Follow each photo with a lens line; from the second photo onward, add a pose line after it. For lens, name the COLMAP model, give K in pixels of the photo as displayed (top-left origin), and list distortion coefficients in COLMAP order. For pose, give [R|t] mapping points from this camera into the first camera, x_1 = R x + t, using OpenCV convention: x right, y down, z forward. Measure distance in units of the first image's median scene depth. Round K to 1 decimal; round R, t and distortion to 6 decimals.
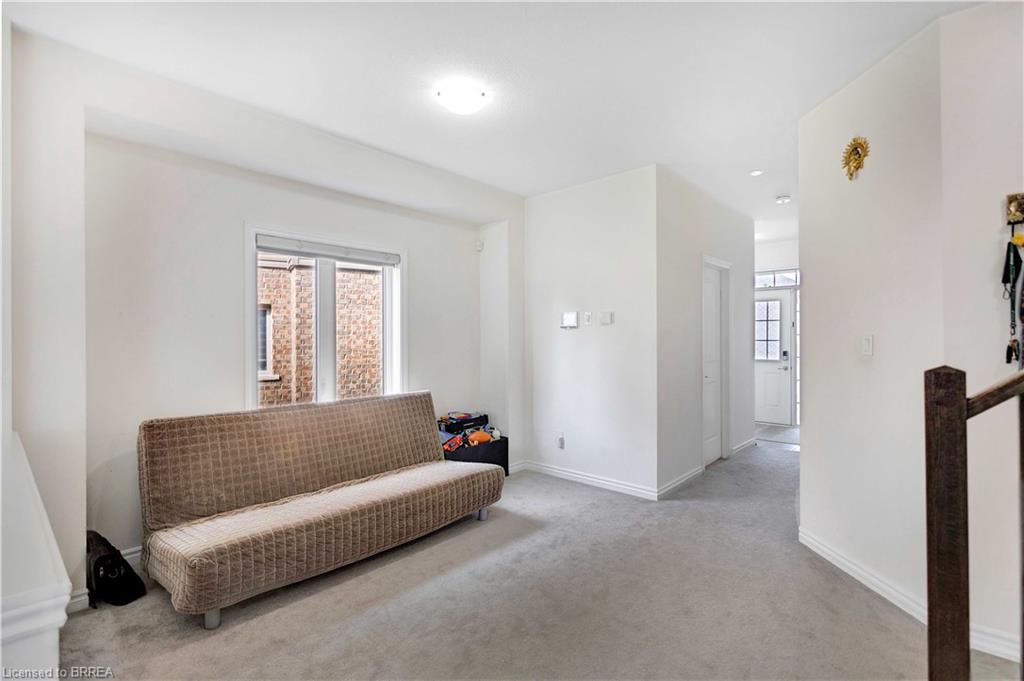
lens RADIAL K [[474.5, 0, 507.8], [0, 474.5, 336.8], [0, 0, 1]] dist [0.001167, 0.000004]
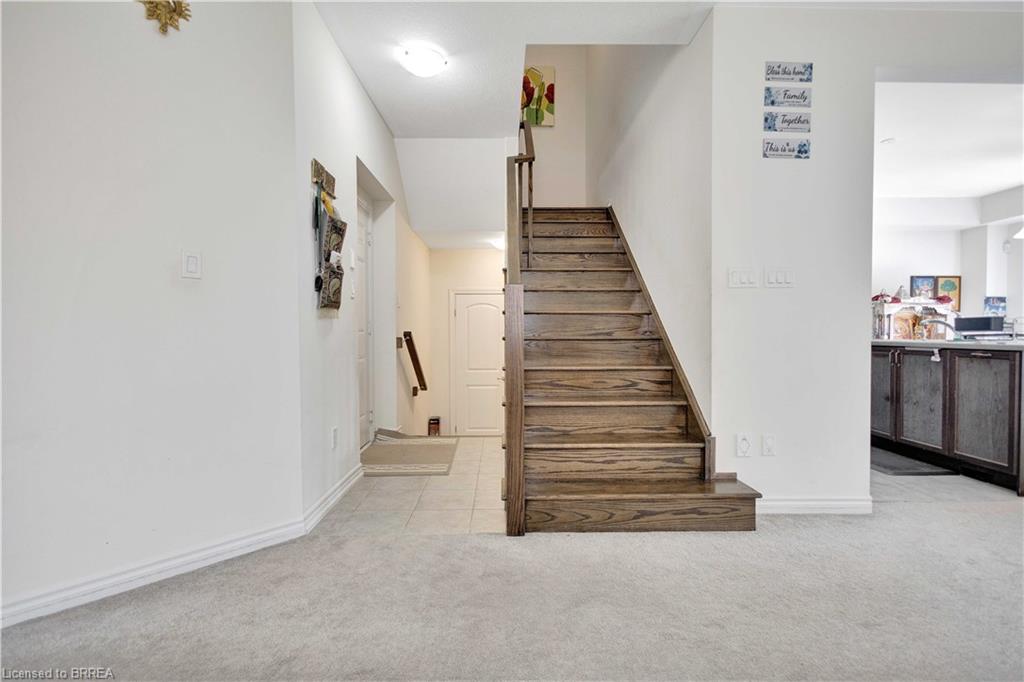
lens RADIAL K [[480.4, 0, 512.2], [0, 480.4, 342.7], [0, 0, 1]] dist [0.009525, 0.000306]
pose [[-0.697614, -0.011381, 0.716383, -0.188231], [0.003405, 0.999810, 0.019200, 0.131604], [-0.716466, 0.015834, -0.697443, 1.186659]]
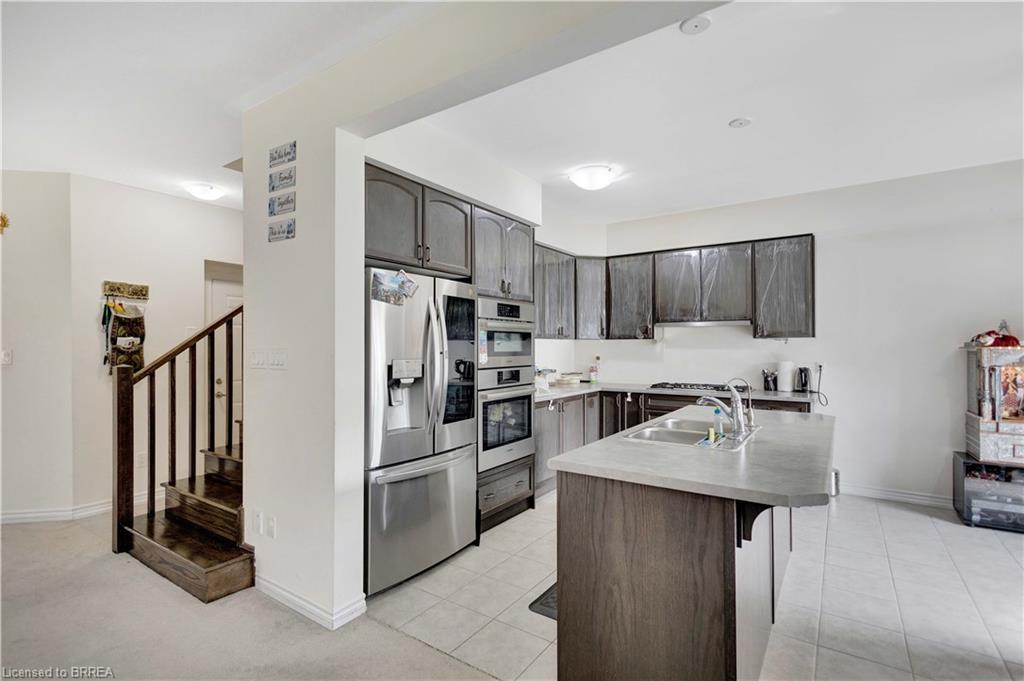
lens RADIAL K [[480.4, 0, 512.2], [0, 480.4, 342.2], [0, 0, 1]] dist [0.009525, 0.000306]
pose [[-0.147642, 0.010314, 0.988987, -0.949779], [0.000103, 0.999946, -0.010413, -0.014115], [-0.989041, -0.001435, -0.147635, -0.312101]]
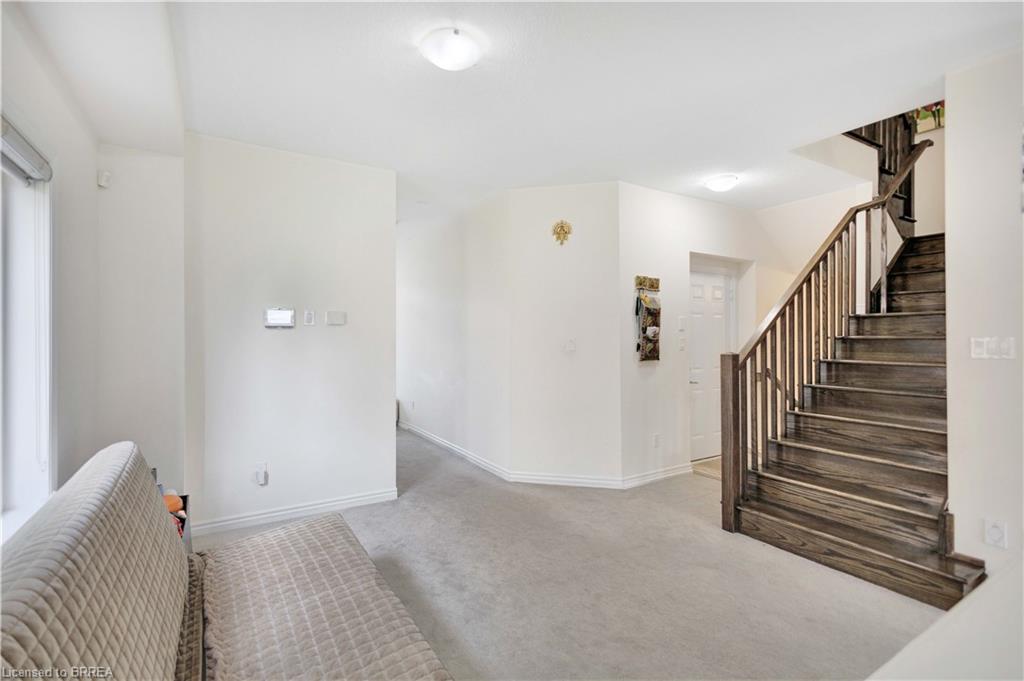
lens RADIAL K [[474.5, 0, 507.8], [0, 474.5, 336.8], [0, 0, 1]] dist [0.001167, 0.000004]
pose [[0.268192, 0.002781, 0.963361, -0.954489], [-0.002308, 0.999995, -0.002244, -0.006238], [-0.963363, -0.001622, 0.268197, 0.766811]]
